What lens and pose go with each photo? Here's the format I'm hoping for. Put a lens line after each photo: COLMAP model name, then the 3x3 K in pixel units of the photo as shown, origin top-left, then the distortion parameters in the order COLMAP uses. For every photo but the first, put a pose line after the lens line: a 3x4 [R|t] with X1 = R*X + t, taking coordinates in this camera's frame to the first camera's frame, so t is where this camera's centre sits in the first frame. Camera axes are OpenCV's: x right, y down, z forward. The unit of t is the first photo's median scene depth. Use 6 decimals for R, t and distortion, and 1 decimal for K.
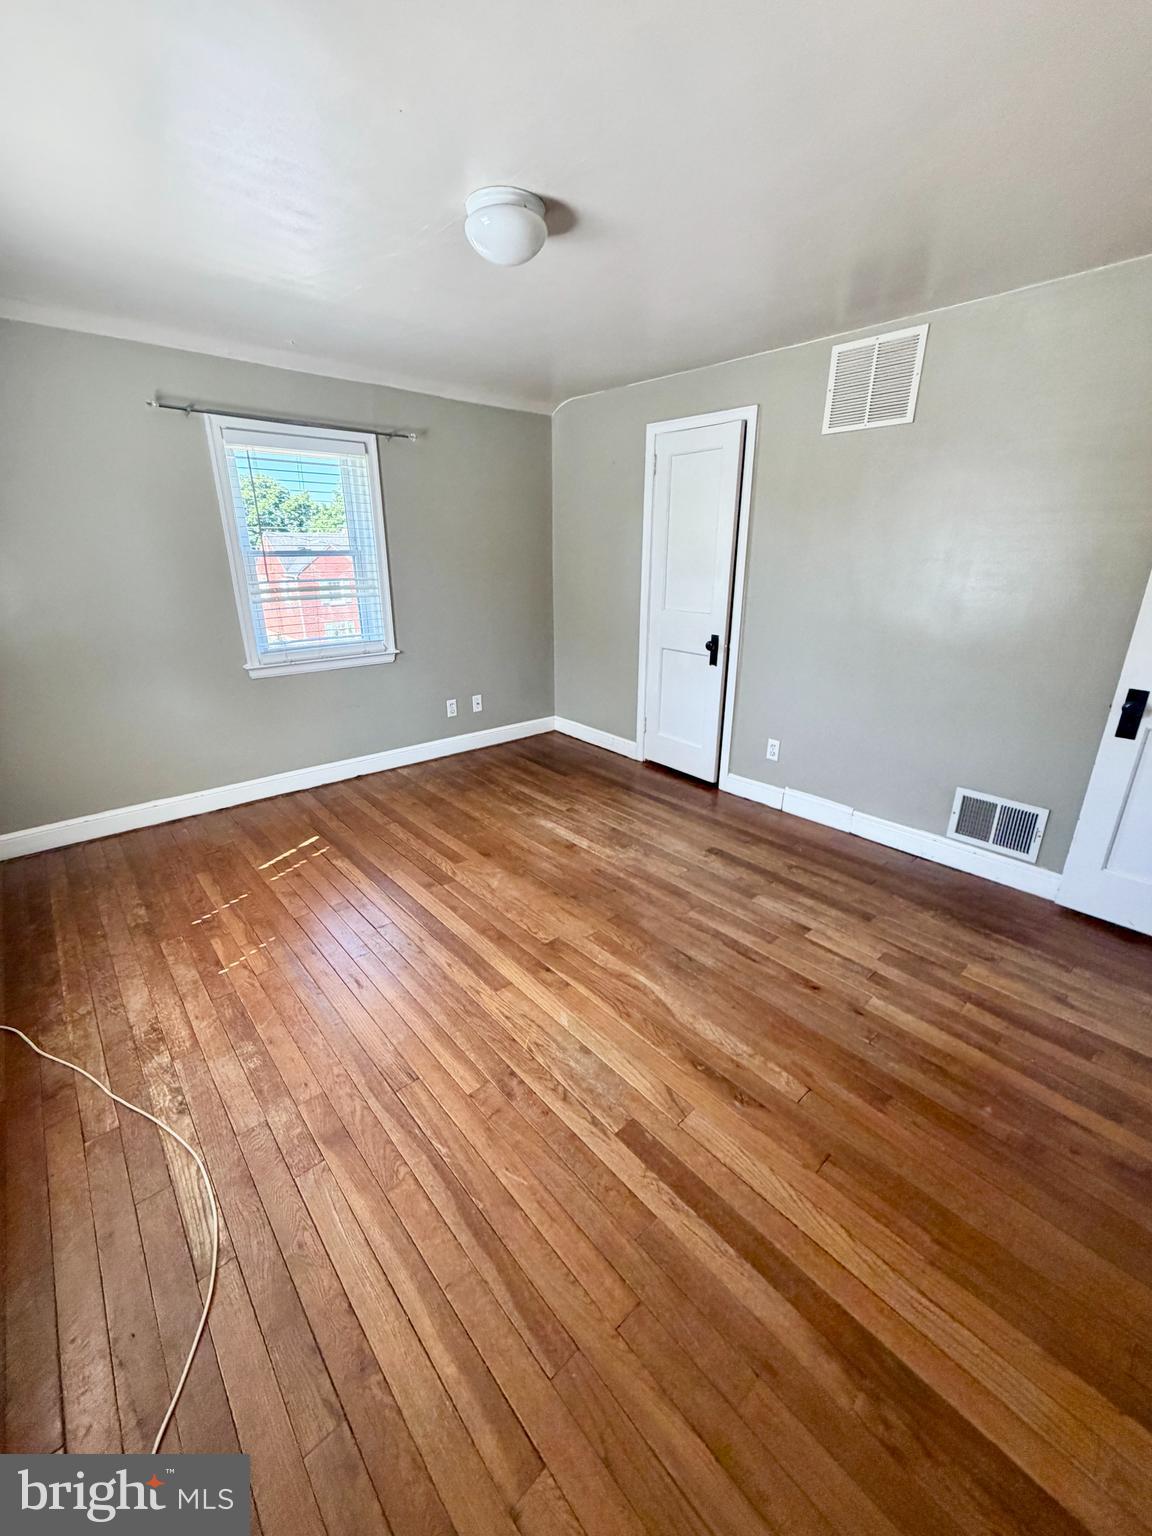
lens RADIAL K [[613.8, 0, 579.9], [0, 613.8, 770.8], [0, 0, 1]] dist [-0.000038, 0.000292]
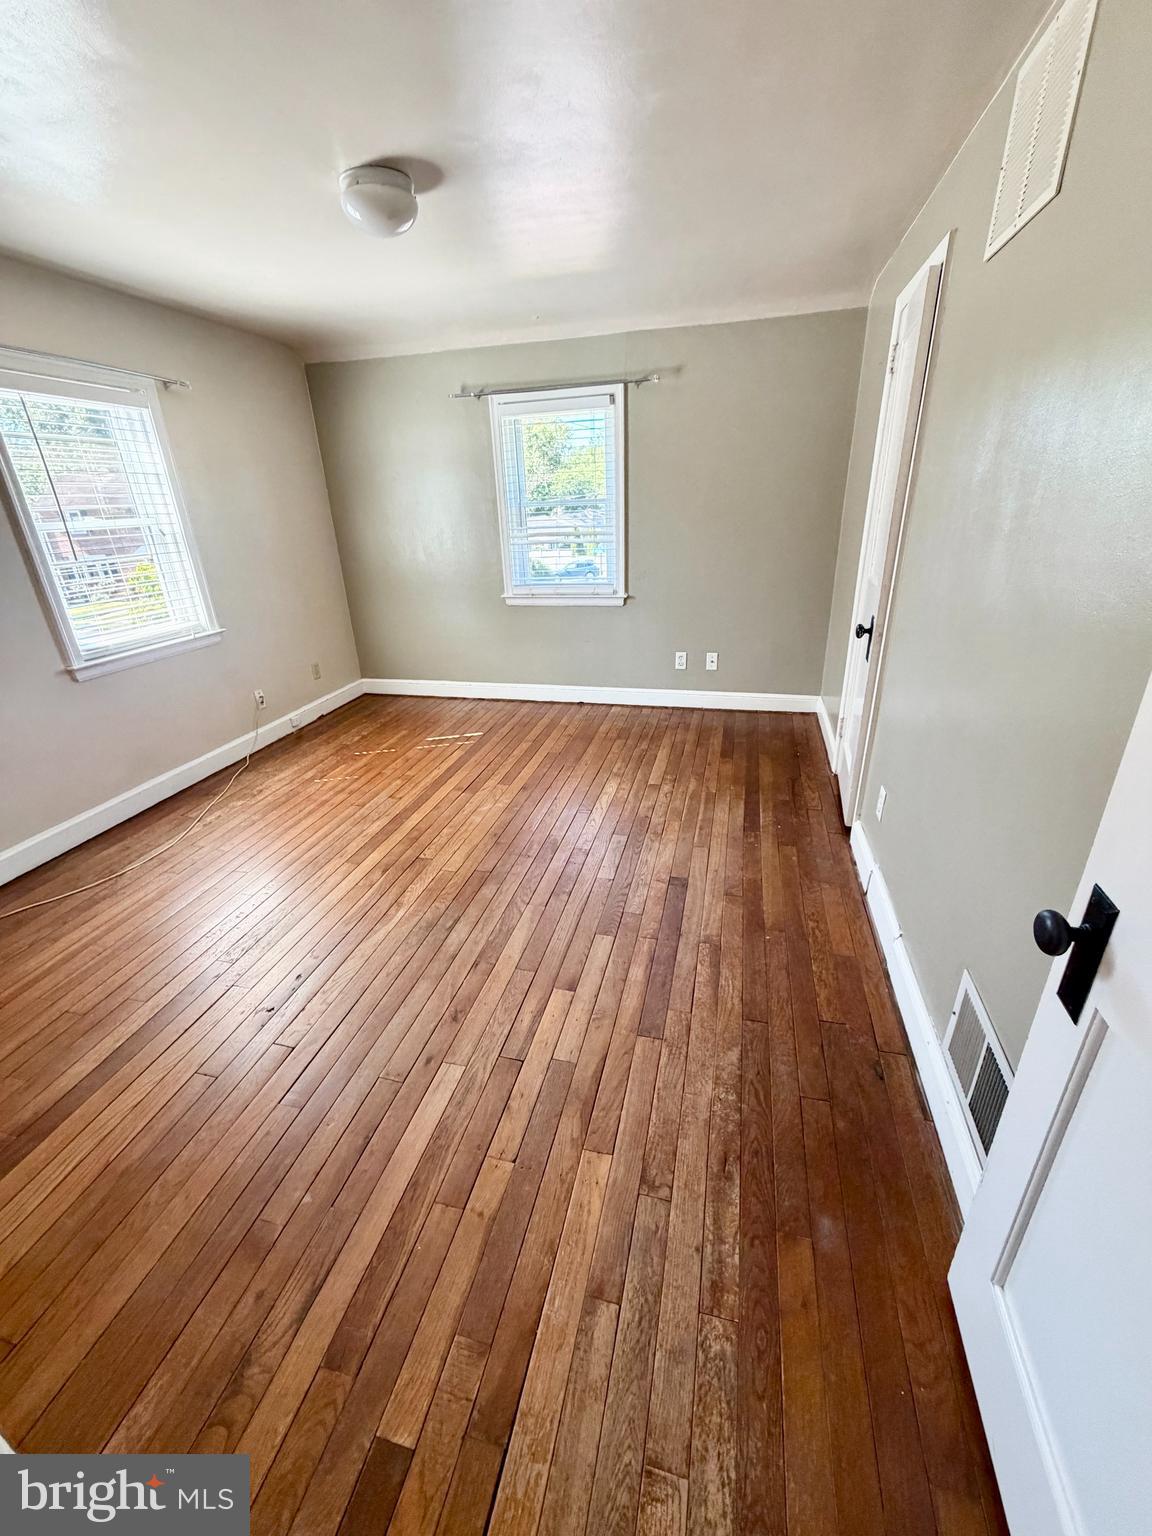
lens RADIAL K [[613.8, 0, 577.7], [0, 613.8, 769.8], [0, 0, 1]] dist [-0.000038, 0.000292]
pose [[0.557617, 0.315260, -0.767903, 0.684922], [-0.246854, 0.946201, 0.209206, -0.136336], [0.792544, 0.072904, 0.605441, 0.384788]]
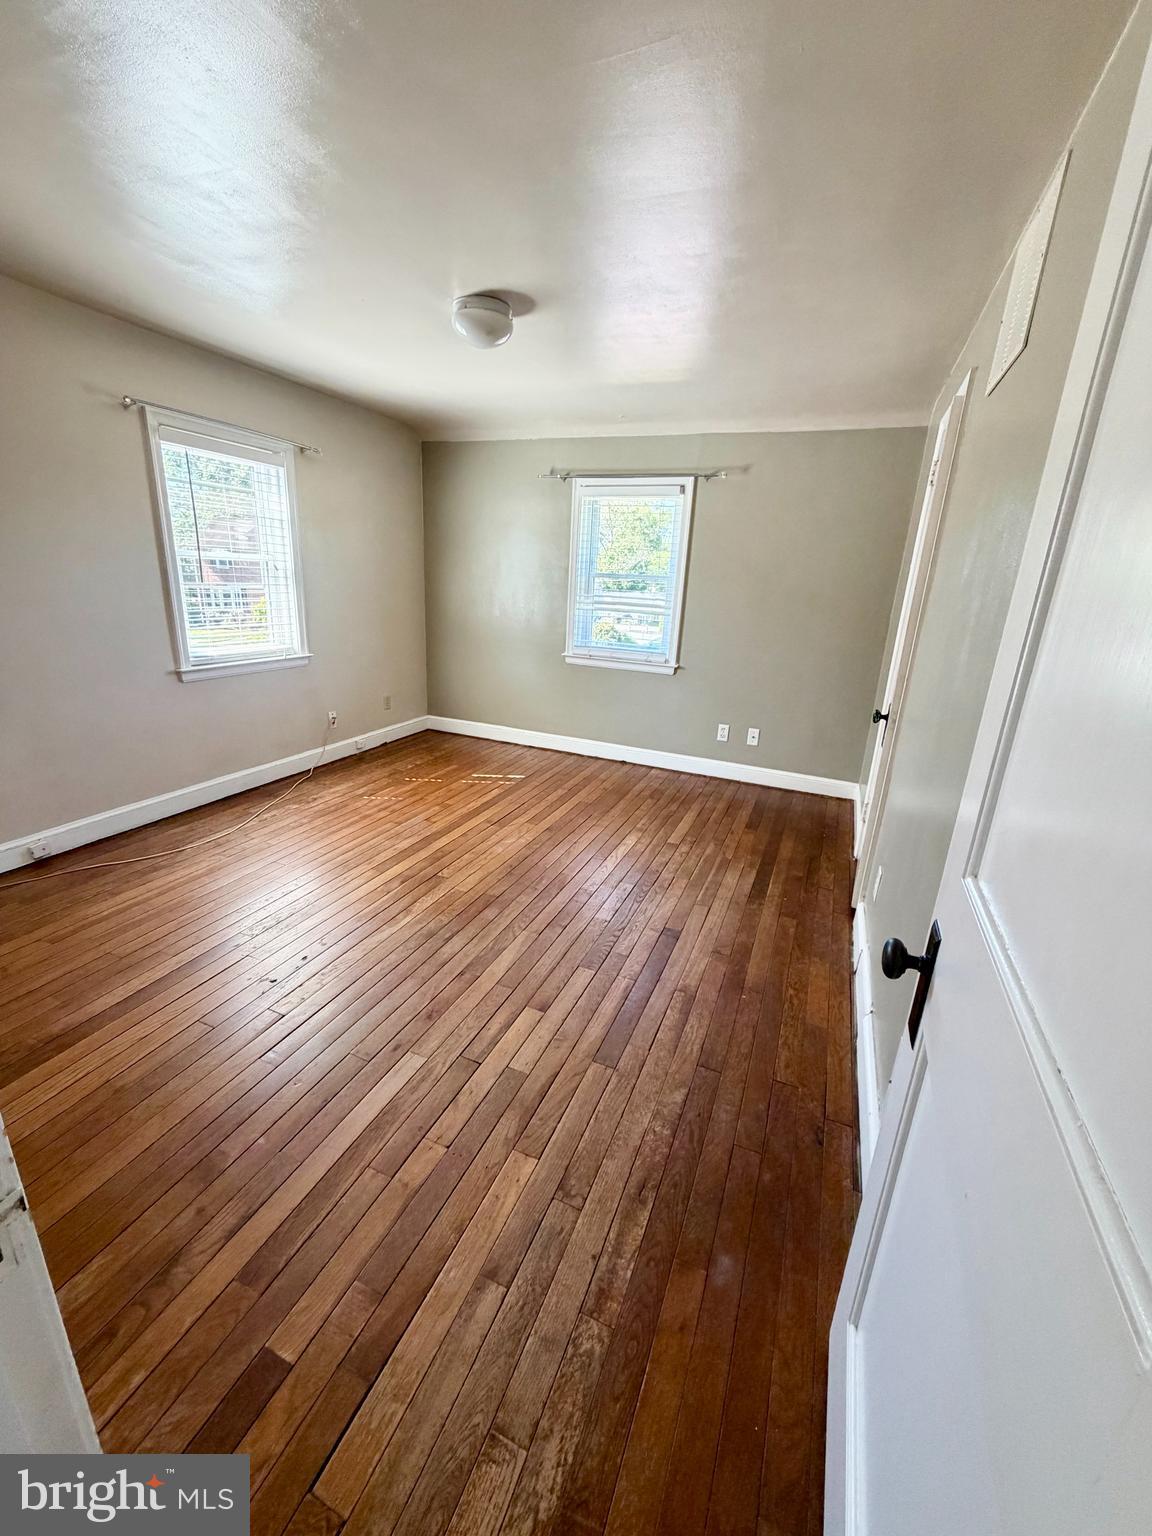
lens RADIAL K [[613.8, 0, 576.2], [0, 613.8, 770.1], [0, 0, 1]] dist [-0.000038, 0.000292]
pose [[0.426040, 0.293645, -0.855723, 0.772822], [-0.354446, 0.924422, 0.140751, -0.136609], [0.832381, 0.243342, 0.497922, 0.412707]]
